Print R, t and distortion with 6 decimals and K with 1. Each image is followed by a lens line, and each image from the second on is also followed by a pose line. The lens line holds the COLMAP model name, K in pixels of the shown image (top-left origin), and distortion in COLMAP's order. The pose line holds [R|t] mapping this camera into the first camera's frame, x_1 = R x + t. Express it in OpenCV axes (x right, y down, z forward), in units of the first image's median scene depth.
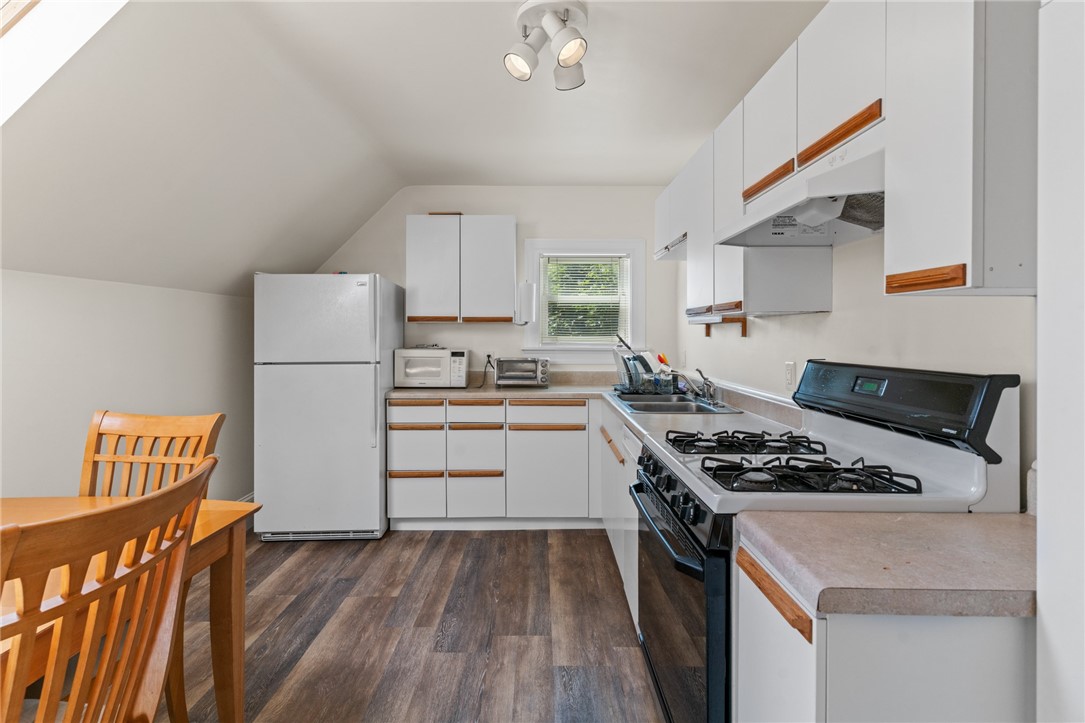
lens RADIAL K [[532.9, 0, 536.8], [0, 532.9, 330.1], [0, 0, 1]] dist [0.001950, 0.000273]
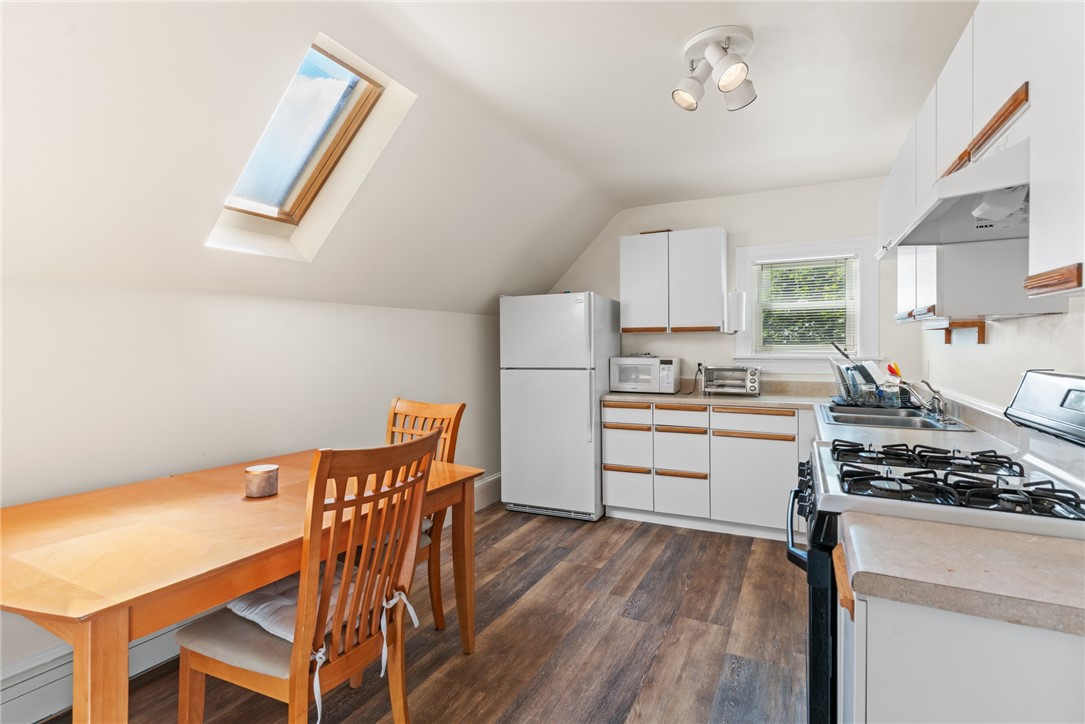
lens RADIAL K [[519.0, 0, 531.4], [0, 519.0, 344.3], [0, 0, 1]] dist [0.003019, -0.000201]
pose [[0.890275, -0.008459, -0.455345, 0.114224], [0.012514, 0.999904, 0.005891, -0.000439], [0.455251, -0.010943, 0.890296, -0.070631]]
